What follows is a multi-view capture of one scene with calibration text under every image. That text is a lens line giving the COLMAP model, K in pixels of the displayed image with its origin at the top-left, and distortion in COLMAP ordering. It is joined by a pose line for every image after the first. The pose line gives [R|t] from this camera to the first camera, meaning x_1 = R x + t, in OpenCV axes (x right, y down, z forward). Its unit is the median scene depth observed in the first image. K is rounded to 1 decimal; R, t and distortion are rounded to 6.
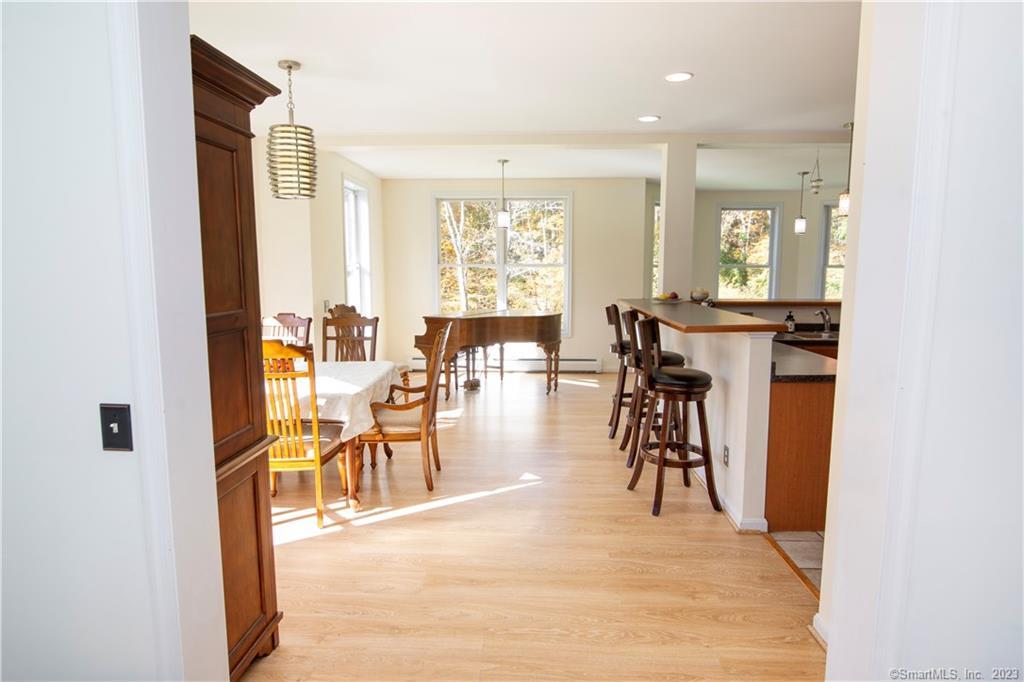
lens RADIAL K [[582.7, 0, 513.3], [0, 582.7, 342.5], [0, 0, 1]] dist [0.004741, 0.000274]
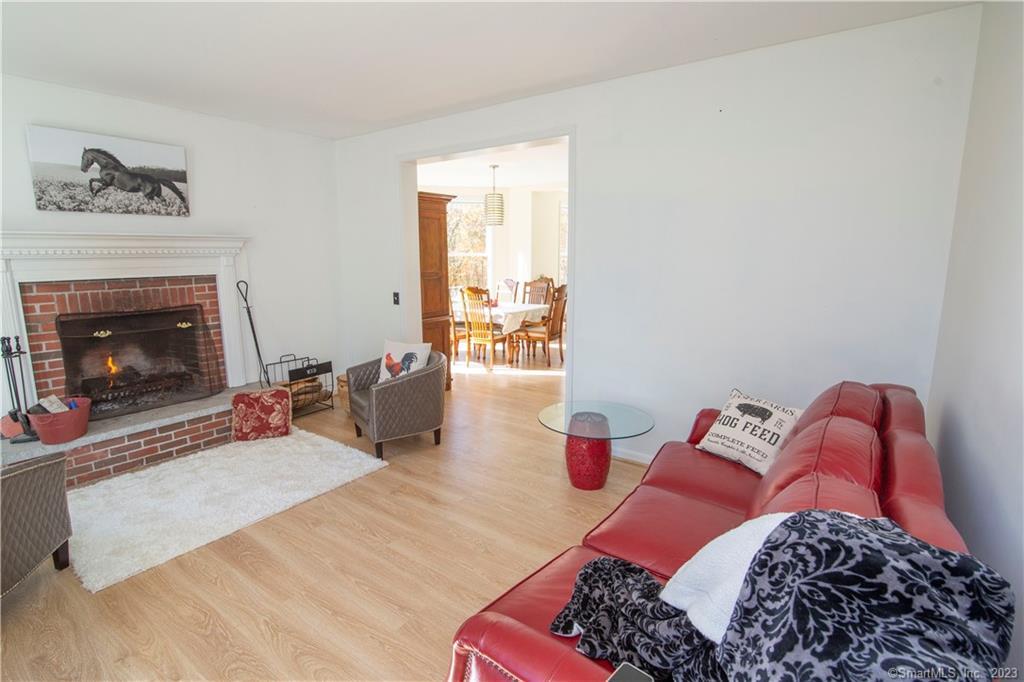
lens RADIAL K [[473.6, 0, 509.8], [0, 473.6, 337.4], [0, 0, 1]] dist [-0.019376, 0.000916]
pose [[0.853340, 0.090223, -0.513489, 1.141558], [-0.065480, 0.995660, 0.066127, 0.101799], [0.517227, -0.022806, 0.855545, -0.933342]]
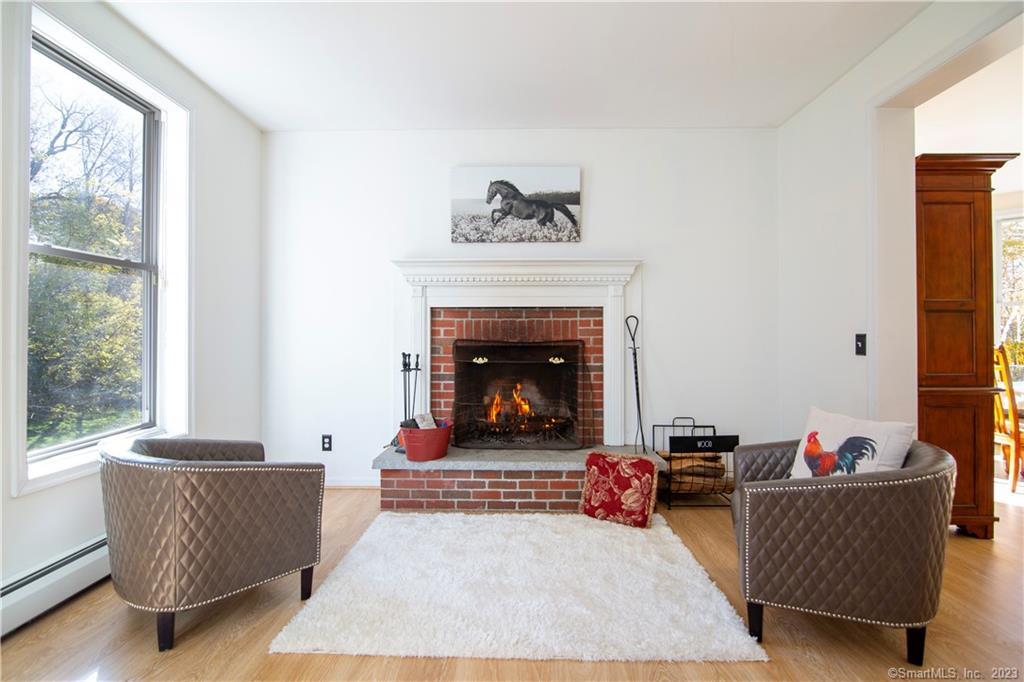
lens RADIAL K [[473.6, 0, 510.1], [0, 473.6, 338.2], [0, 0, 1]] dist [-0.019376, 0.000916]
pose [[0.050536, 0.001773, -0.998721, 0.734851], [-0.120372, 0.992719, -0.004329, 0.204309], [0.991442, 0.120437, 0.050382, -0.299960]]
